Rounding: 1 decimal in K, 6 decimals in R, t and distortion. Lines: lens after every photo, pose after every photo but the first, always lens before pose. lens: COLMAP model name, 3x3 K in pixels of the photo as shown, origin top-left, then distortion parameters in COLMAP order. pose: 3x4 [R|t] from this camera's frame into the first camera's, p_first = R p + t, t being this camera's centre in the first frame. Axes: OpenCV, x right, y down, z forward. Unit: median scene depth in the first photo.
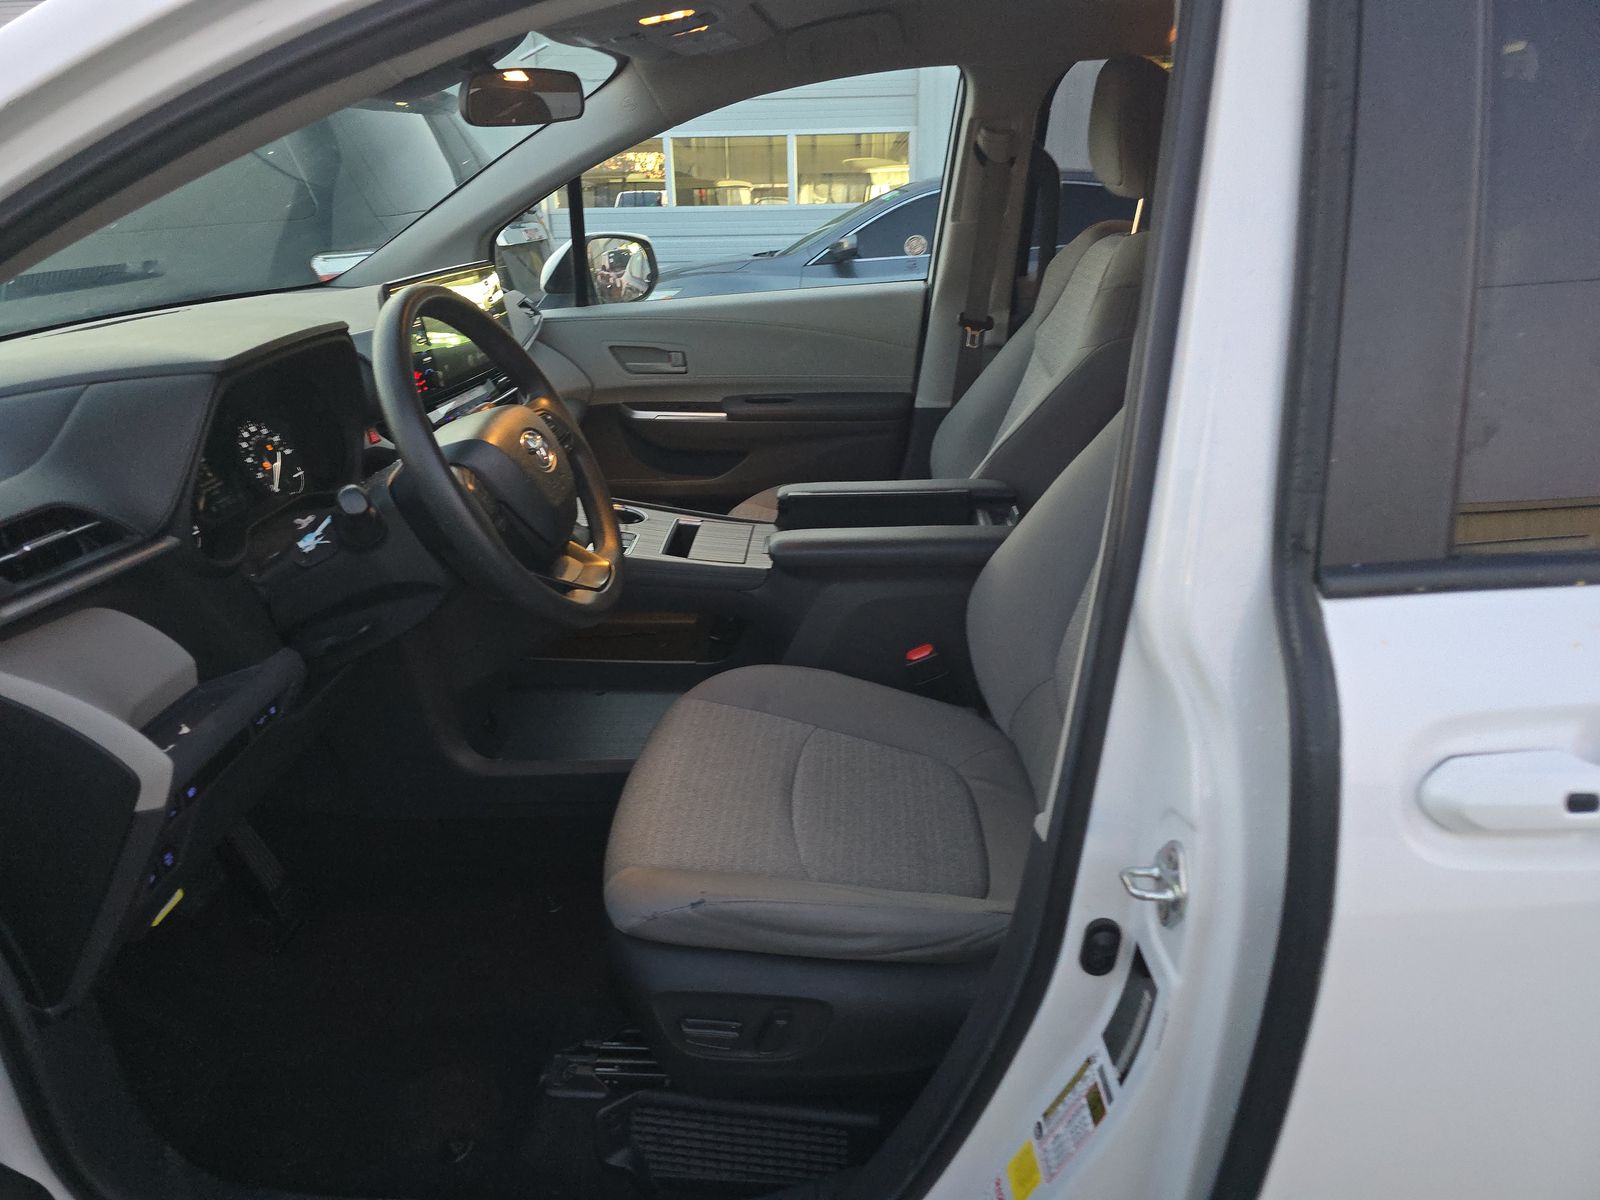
lens RADIAL K [[1130.5, 0, 822.7], [0, 1130.5, 619.2], [0, 0, 1]] dist [0.050201, -0.048967]
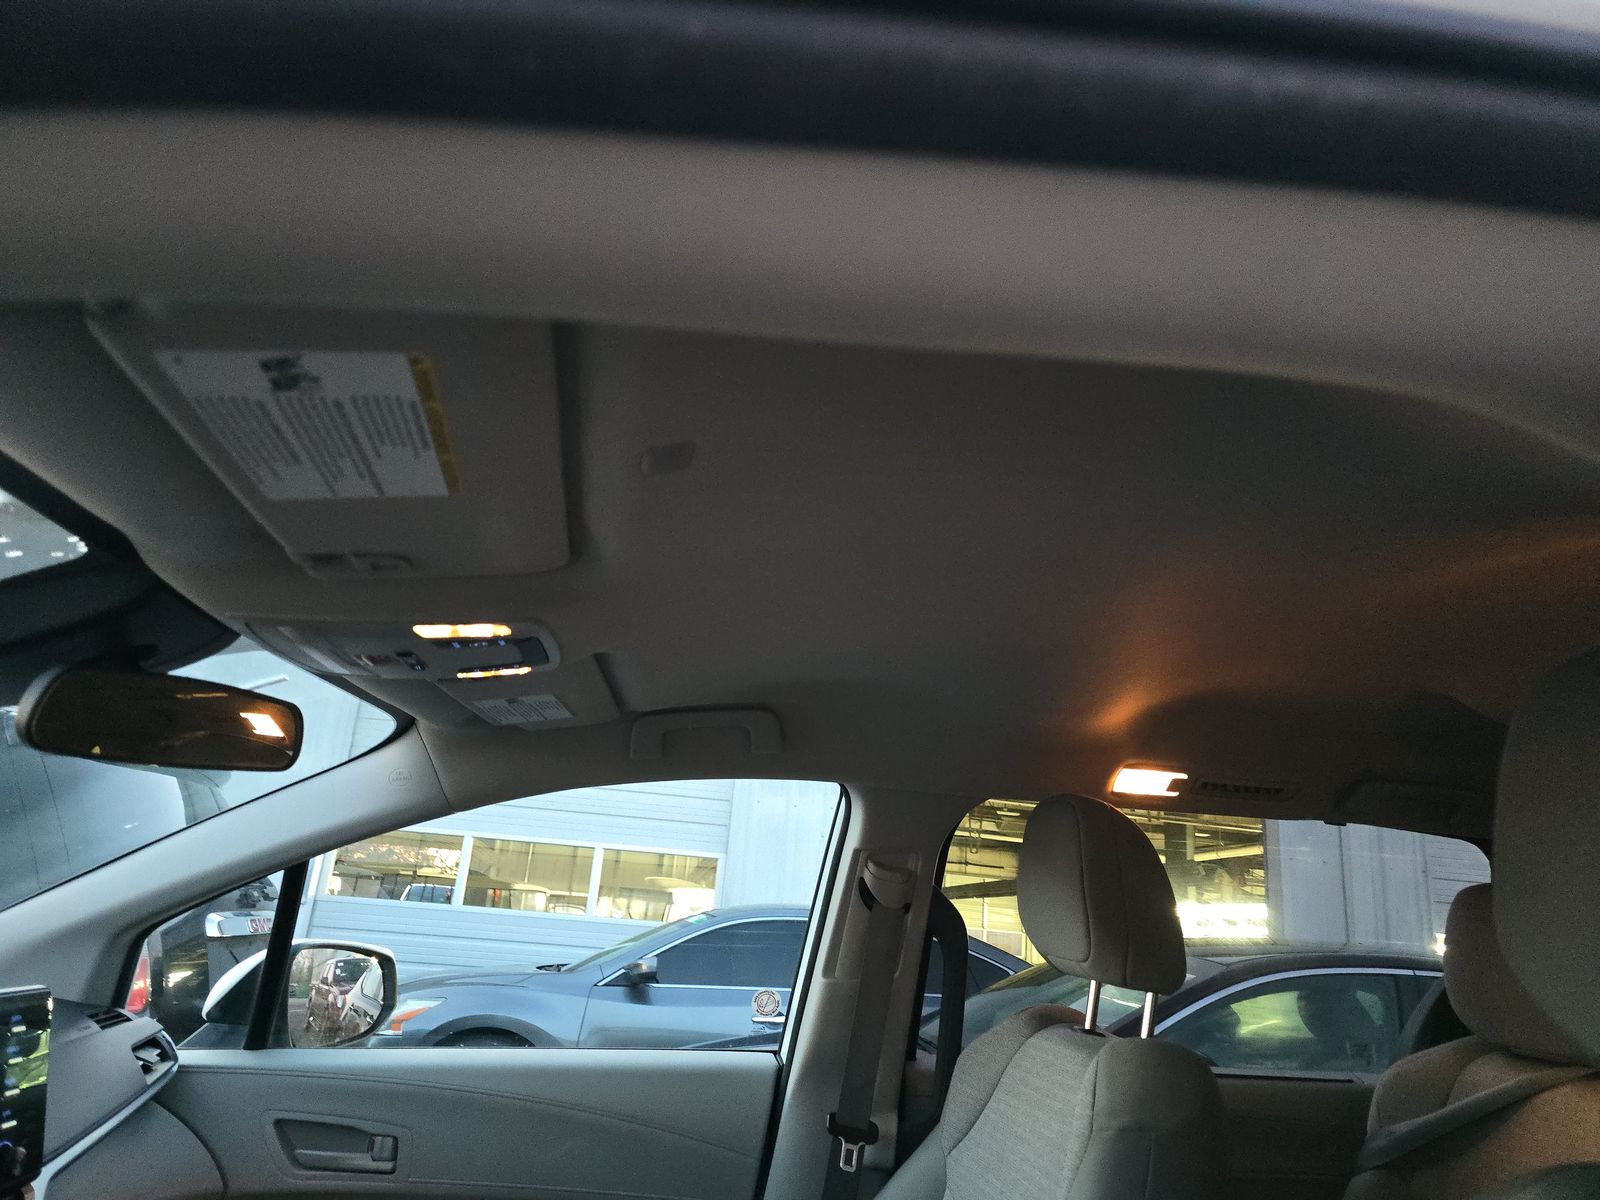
lens RADIAL K [[1130.5, 0, 822.7], [0, 1130.5, 619.2], [0, 0, 1]] dist [0.050201, -0.048967]
pose [[0.979570, 0.144172, 0.140204, -0.006936], [-0.036967, 0.814379, -0.579155, -0.037924], [-0.197677, 0.562140, 0.803071, 0.094672]]
